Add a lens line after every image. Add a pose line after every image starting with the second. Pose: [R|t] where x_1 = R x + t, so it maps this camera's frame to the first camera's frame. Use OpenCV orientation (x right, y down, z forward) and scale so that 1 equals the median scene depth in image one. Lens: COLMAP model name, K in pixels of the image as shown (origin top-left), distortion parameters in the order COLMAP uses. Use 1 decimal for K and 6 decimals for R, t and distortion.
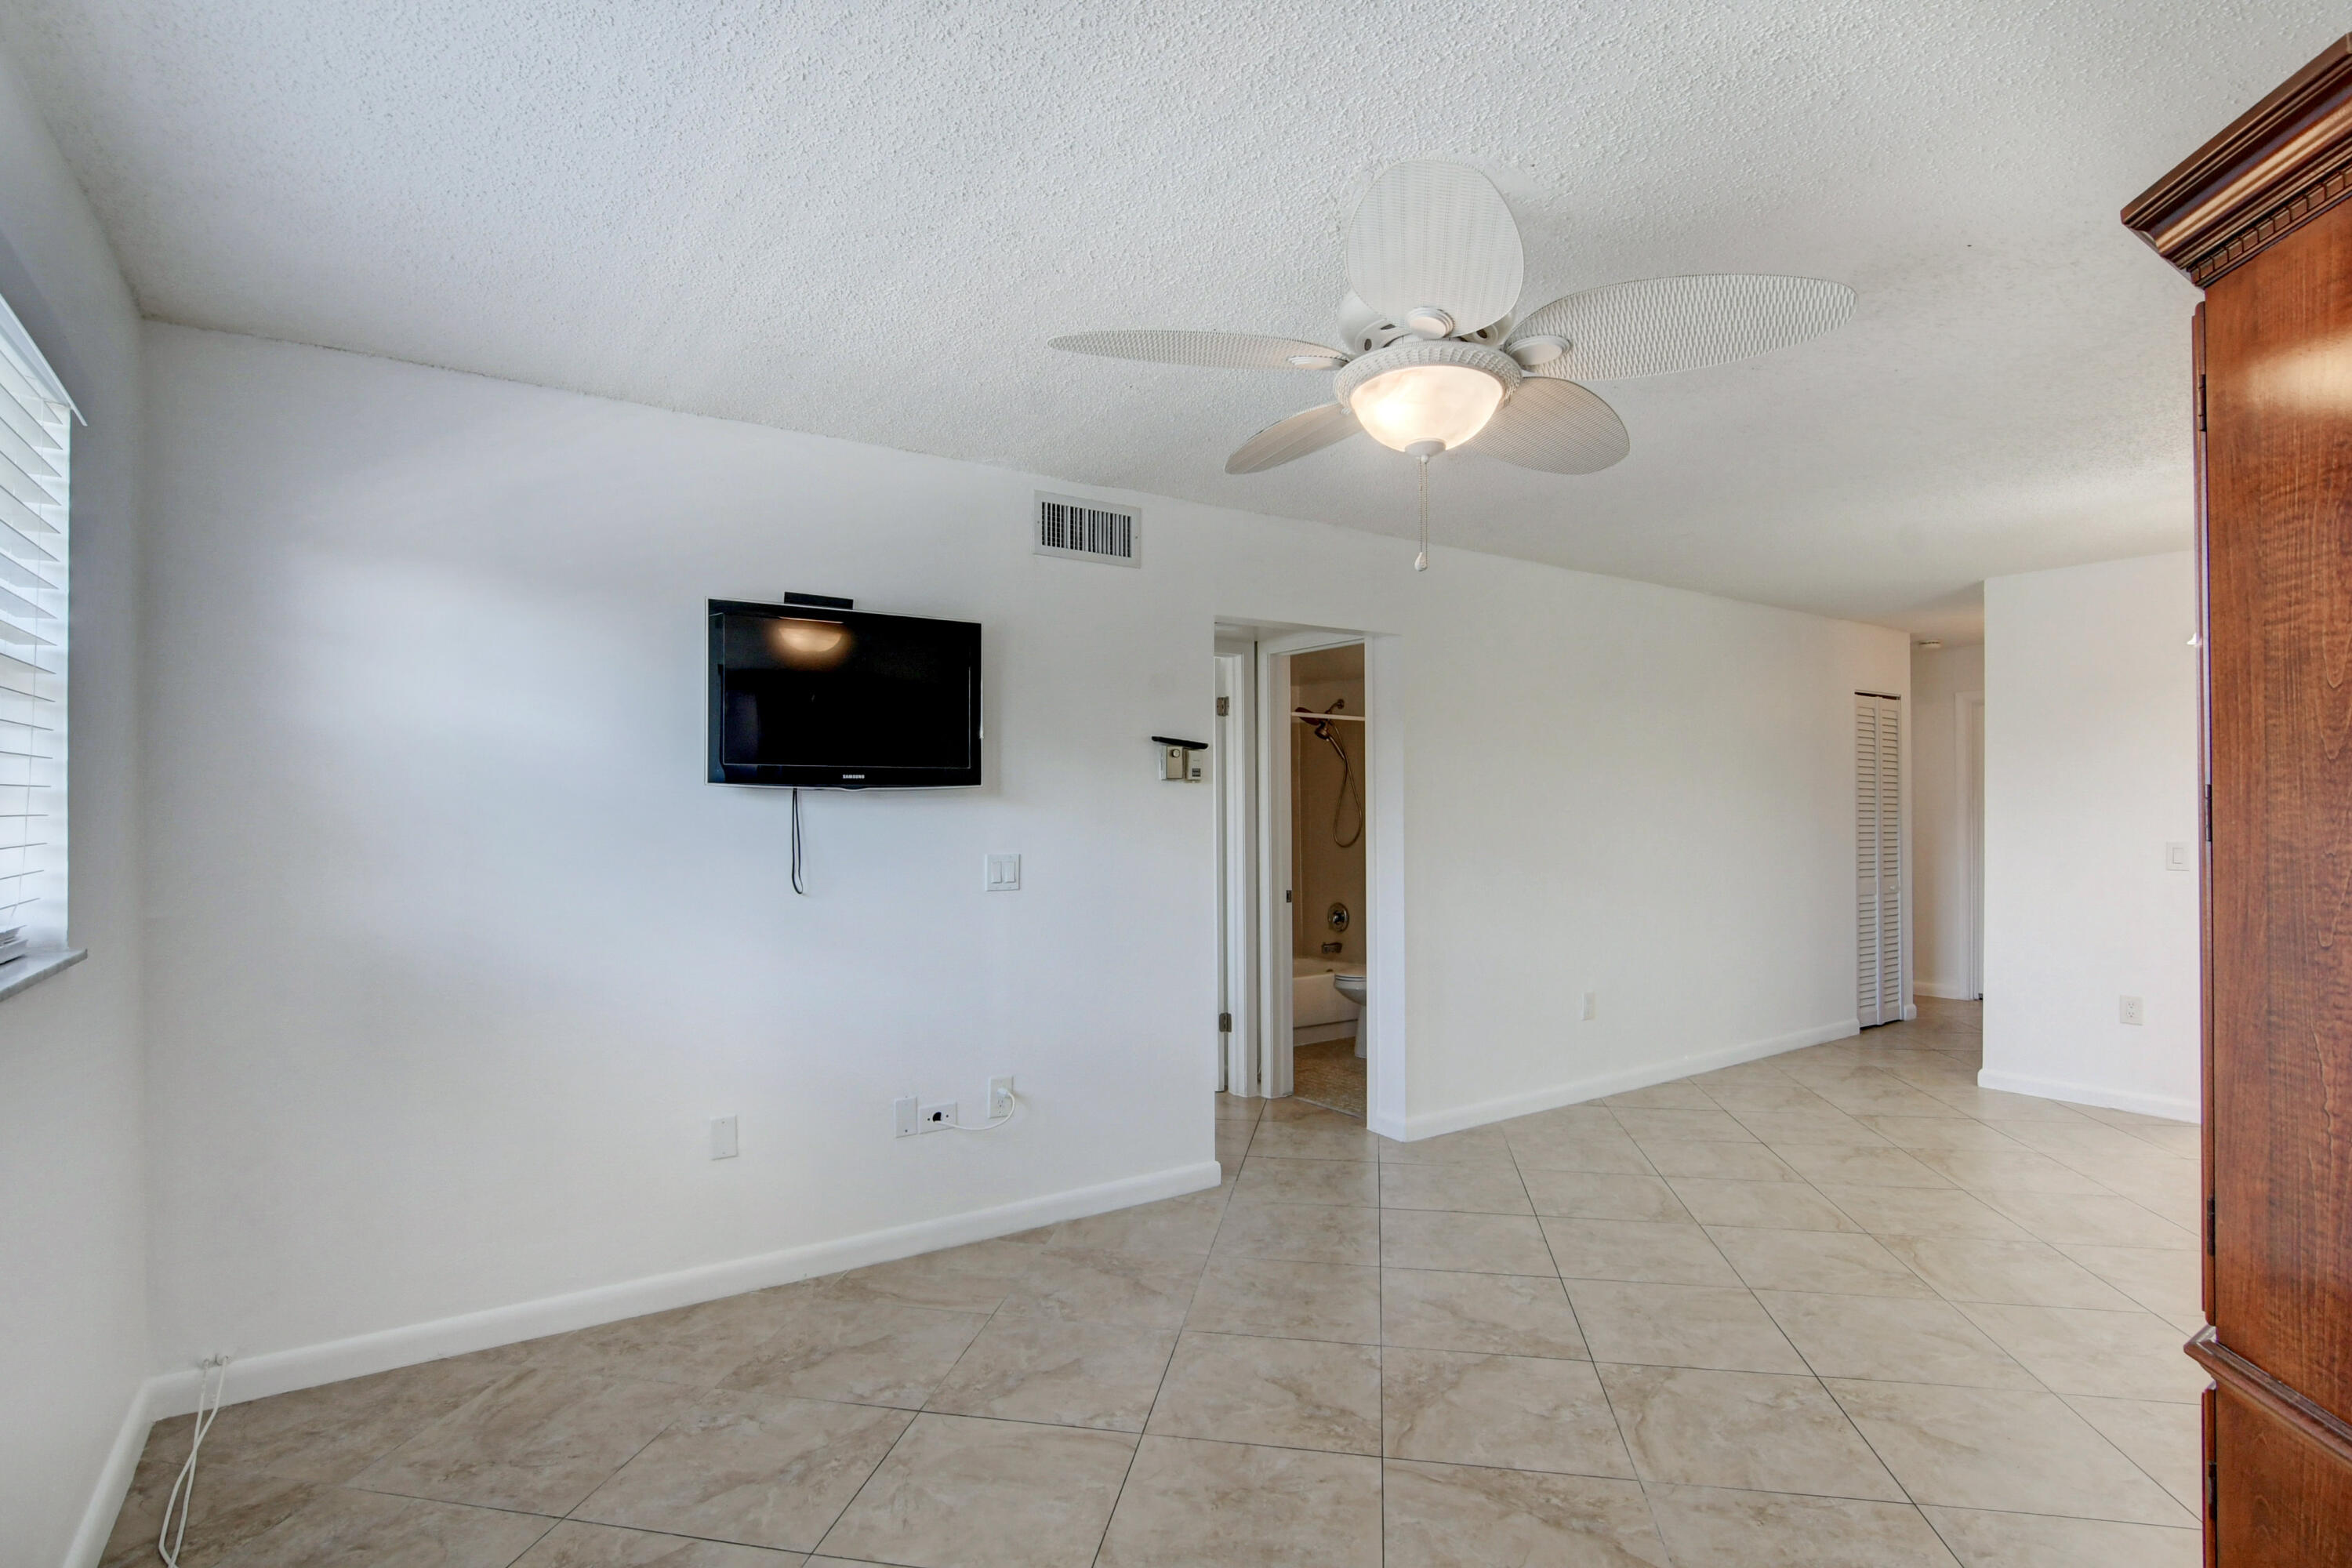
lens RADIAL K [[1157.8, 0, 1168.3], [0, 1157.8, 806.0], [0, 0, 1]] dist [-0.027329, 0.010077]
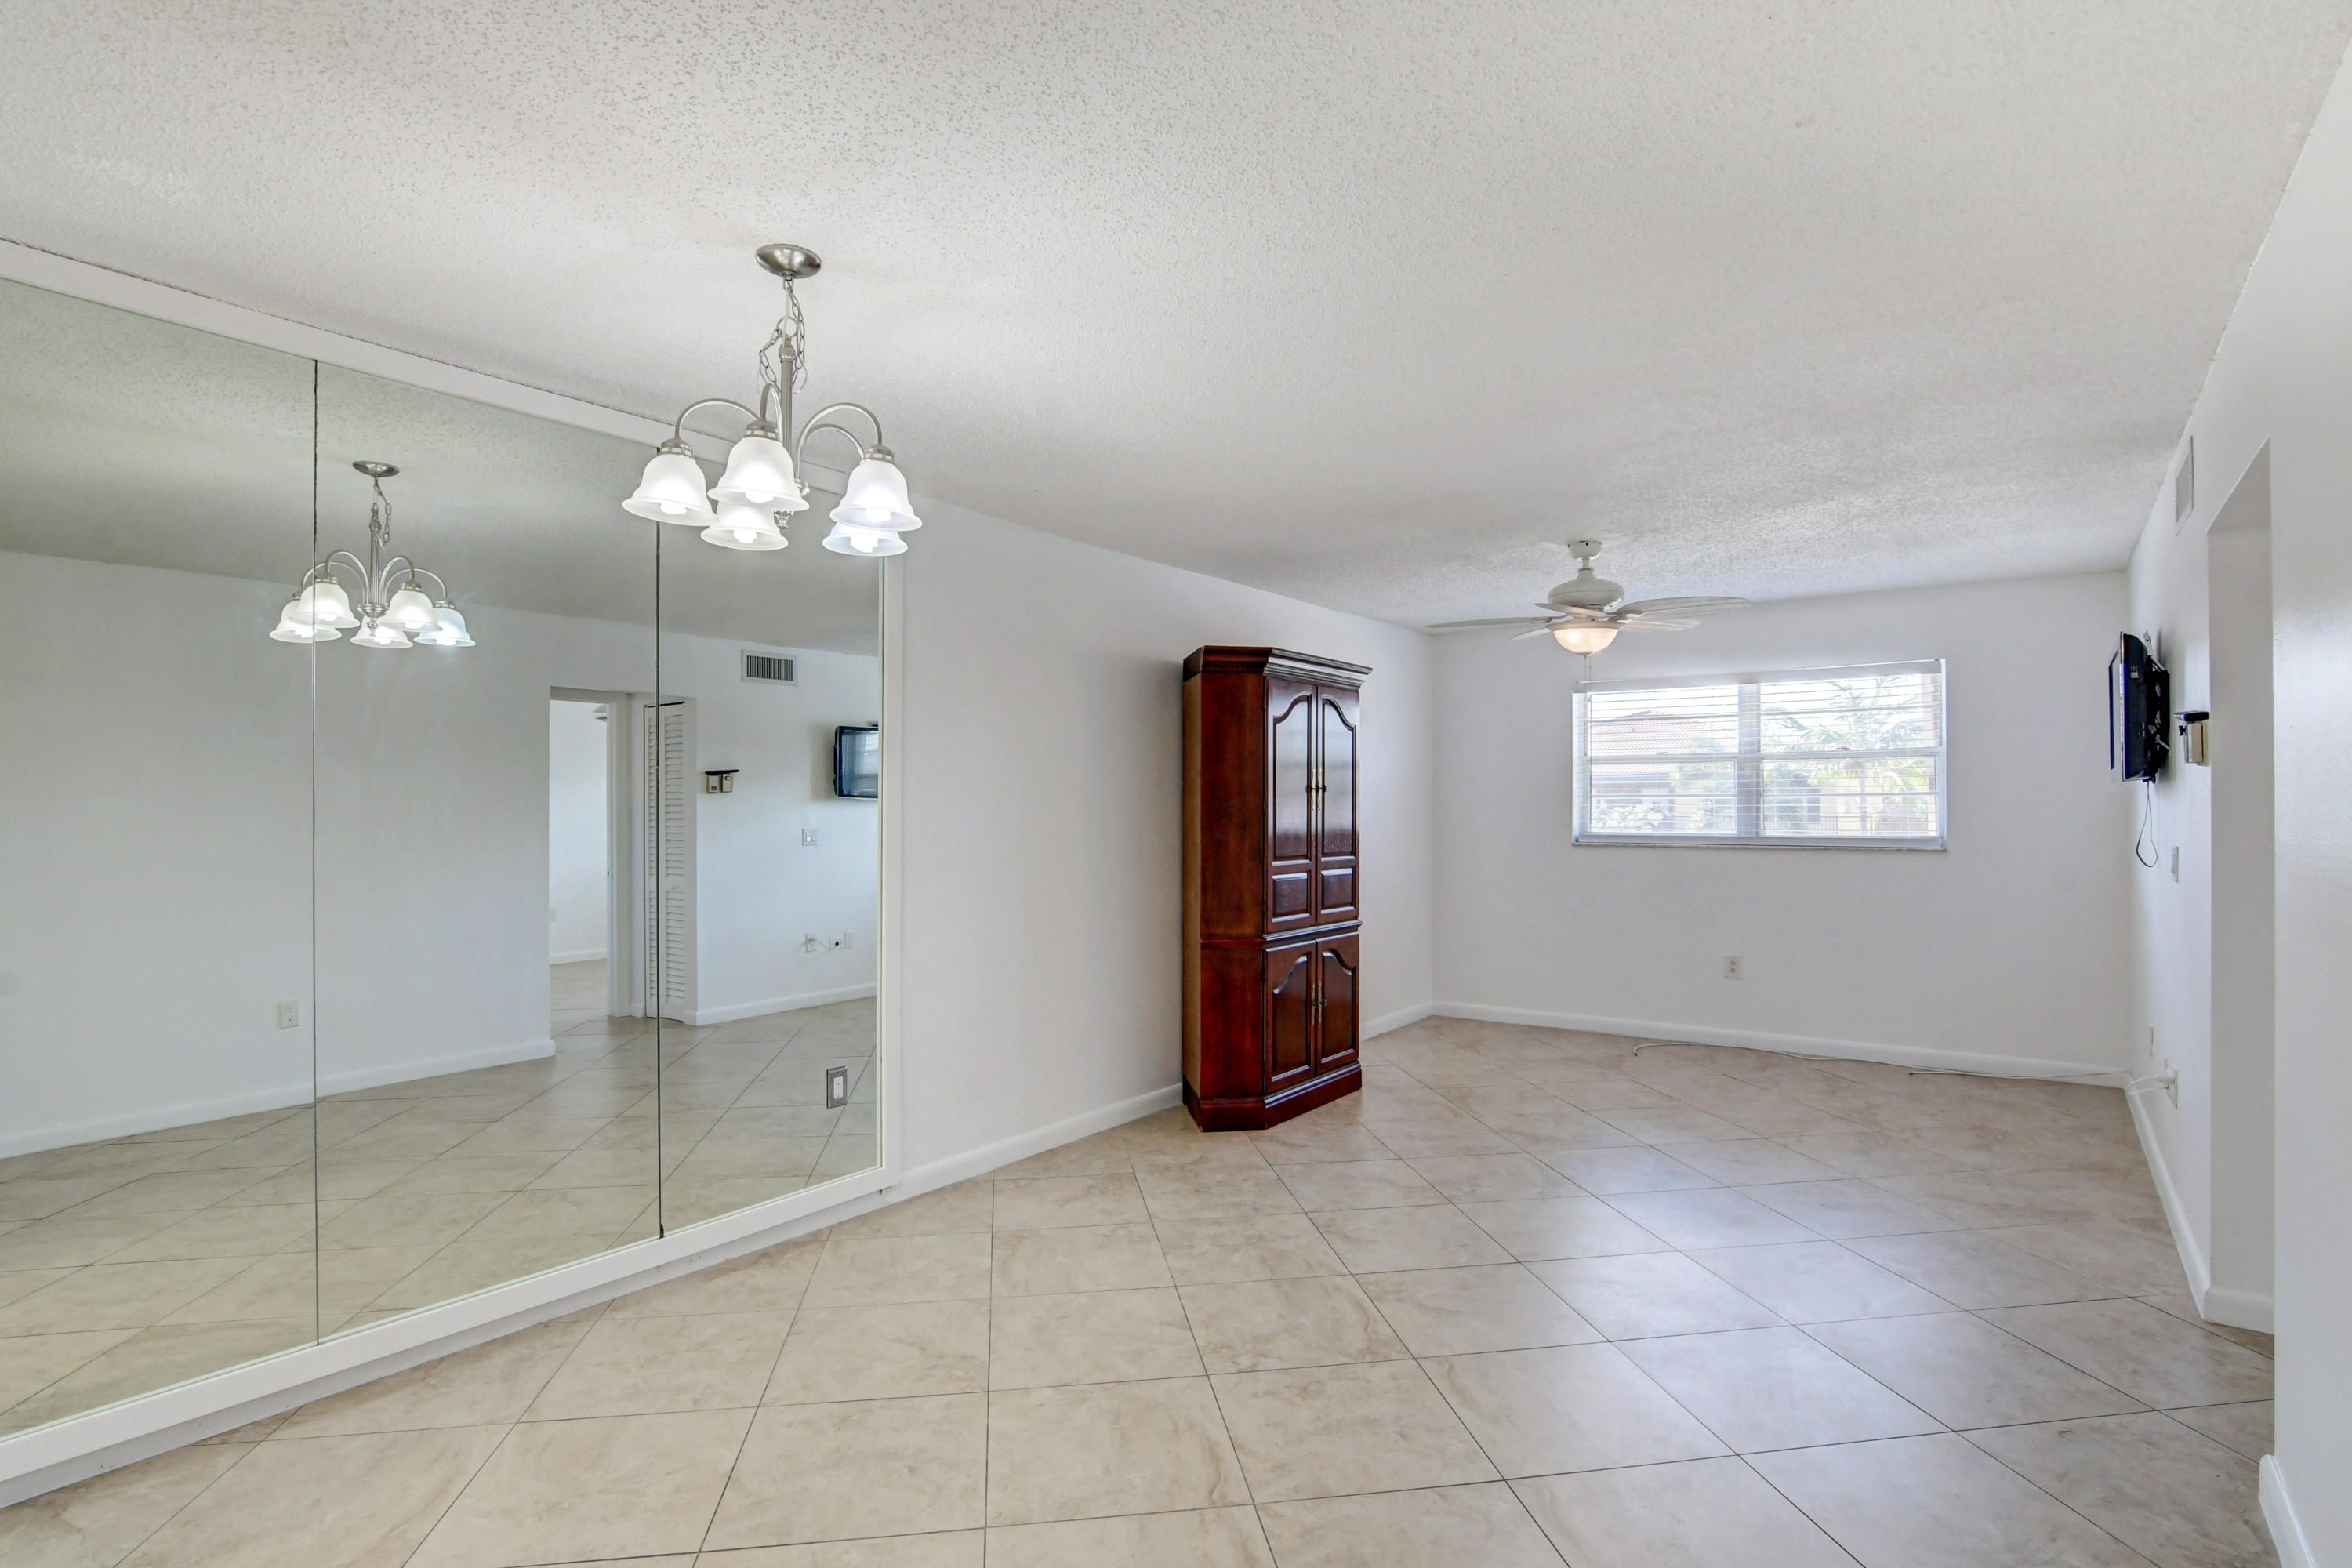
lens RADIAL K [[1157.8, 0, 1177.1], [0, 1157.8, 805.5], [0, 0, 1]] dist [-0.027329, 0.010077]
pose [[-0.945654, 0.006243, -0.325115, 1.002659], [0.007288, 0.999971, -0.001995, 0.002354], [0.325093, -0.004256, -0.945672, 1.661099]]
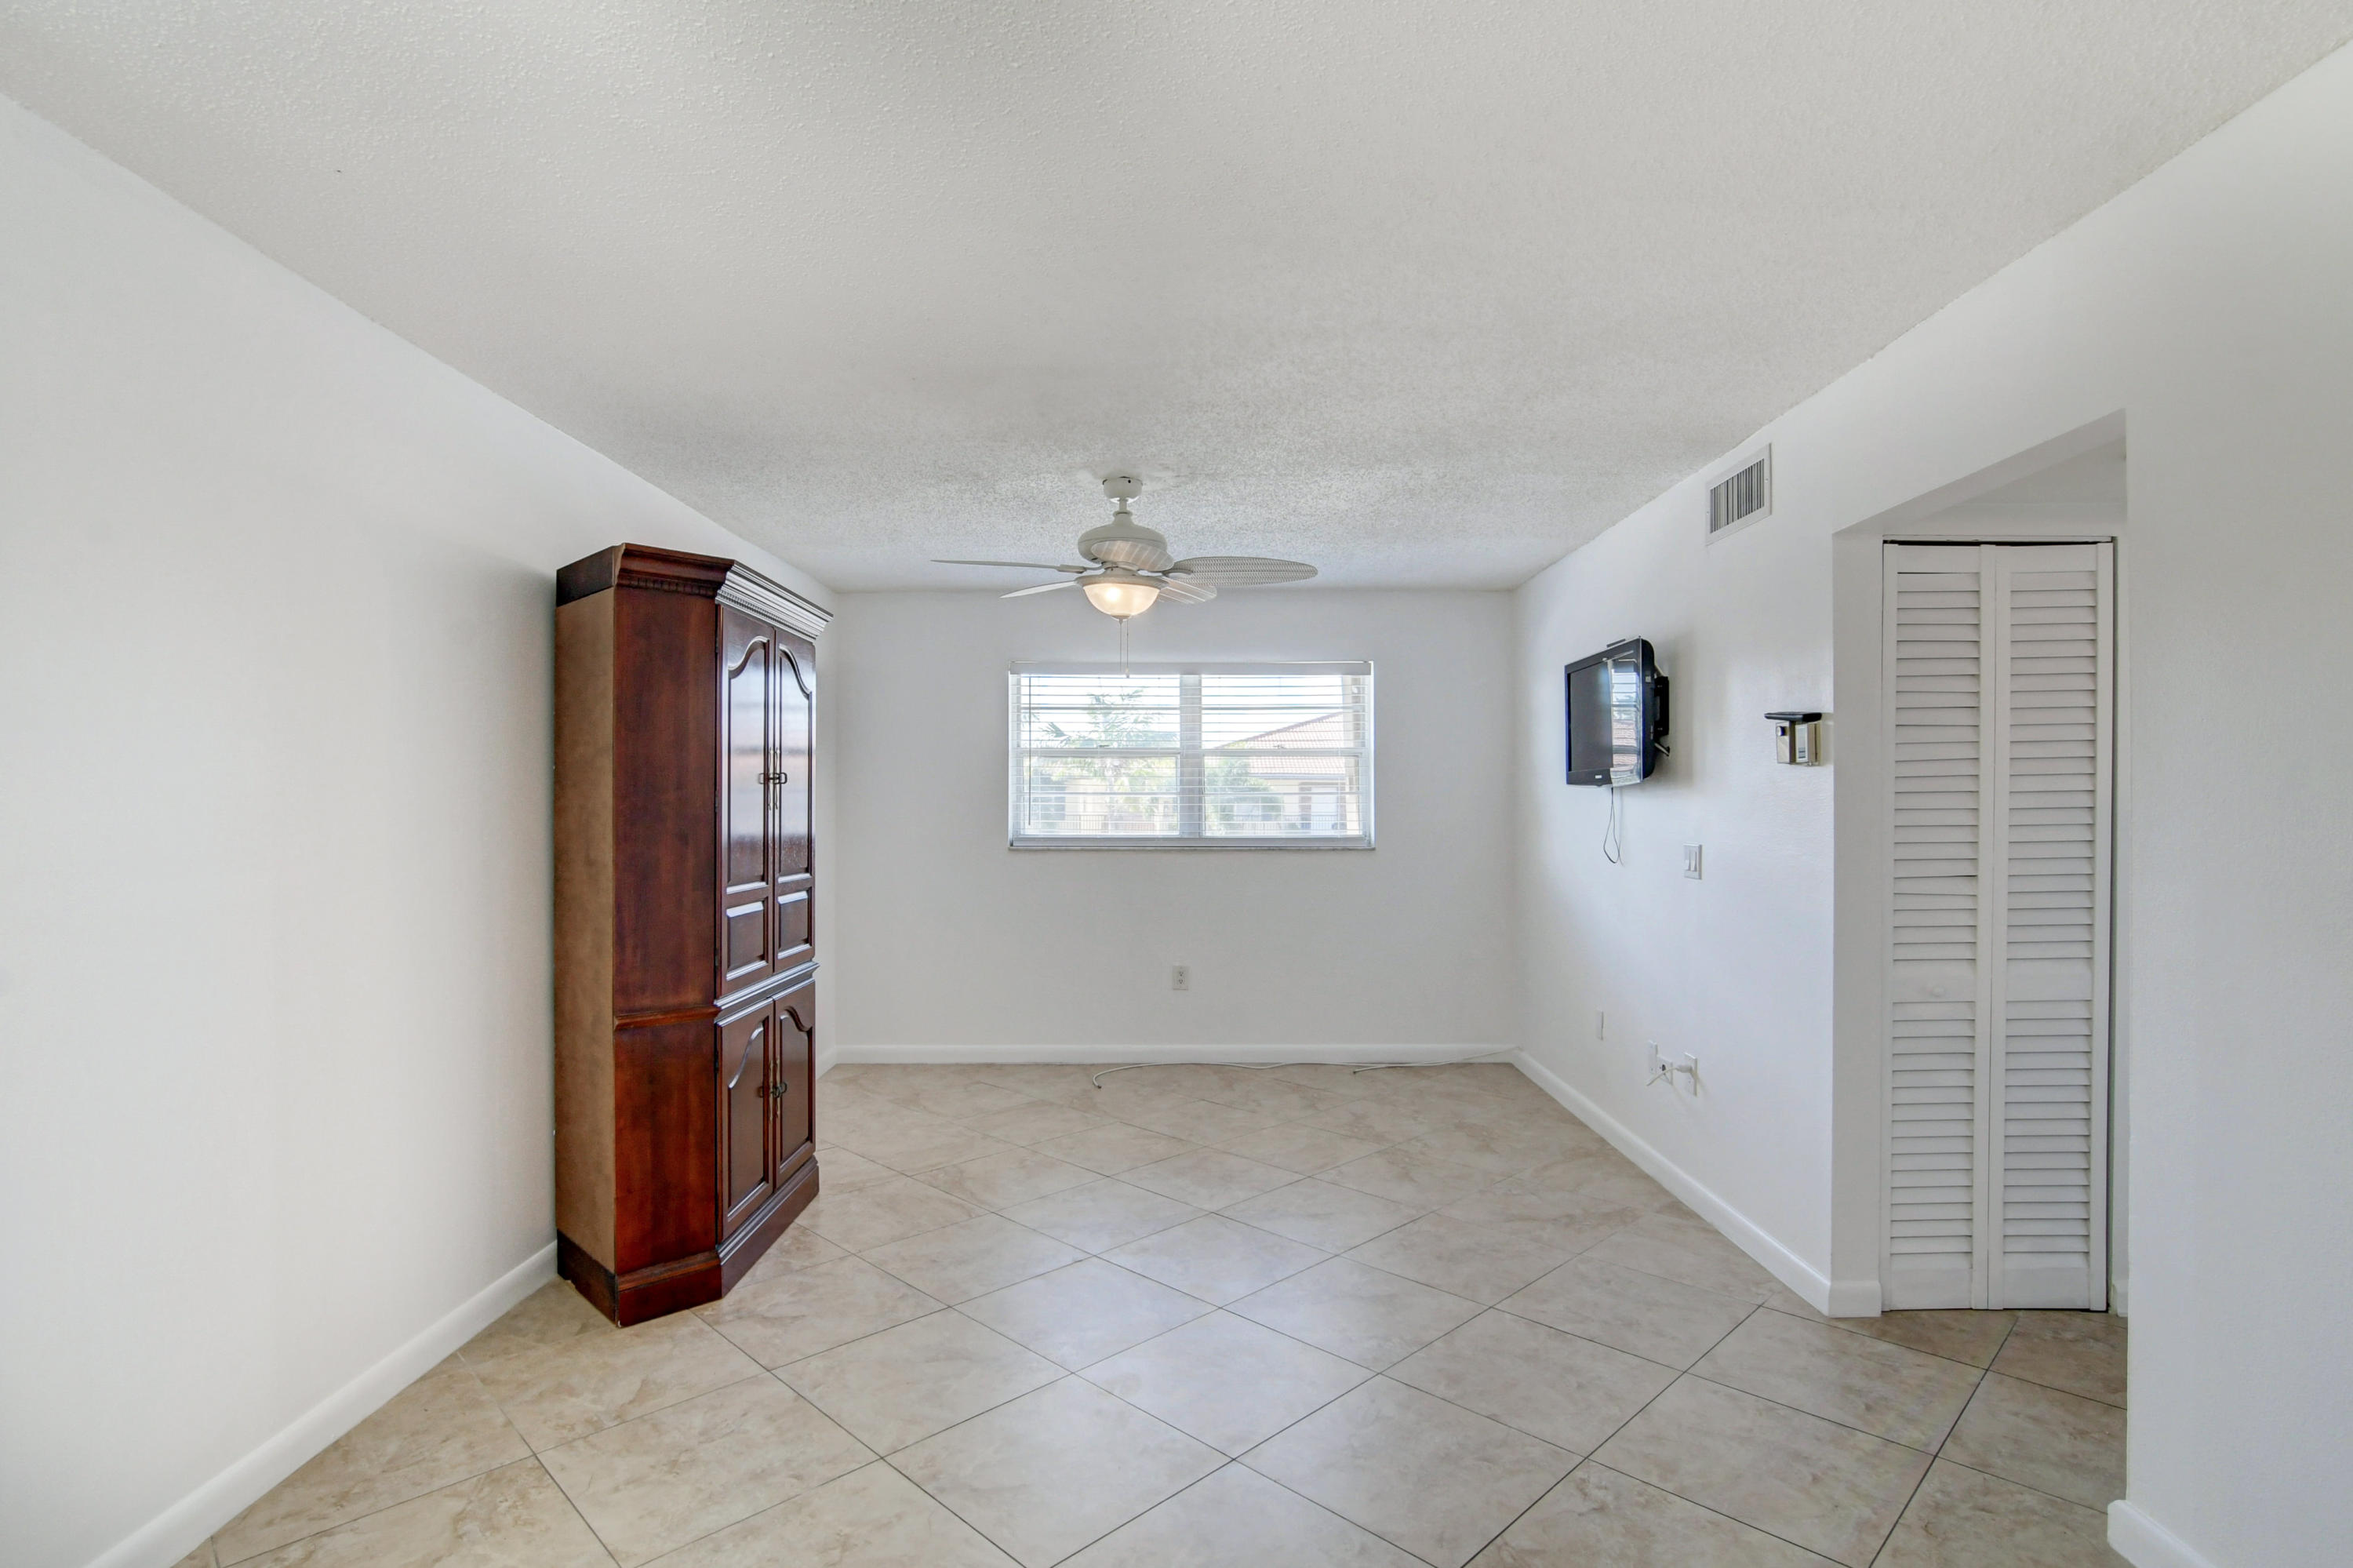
lens RADIAL K [[1158.4, 0, 1165.8], [0, 1158.4, 812.3], [0, 0, 1]] dist [-0.027329, 0.010077]
pose [[-0.574681, 0.010238, -0.818313, 0.988910], [0.005391, 0.999947, 0.008724, 0.001609], [0.818360, 0.000601, -0.574706, 1.212695]]
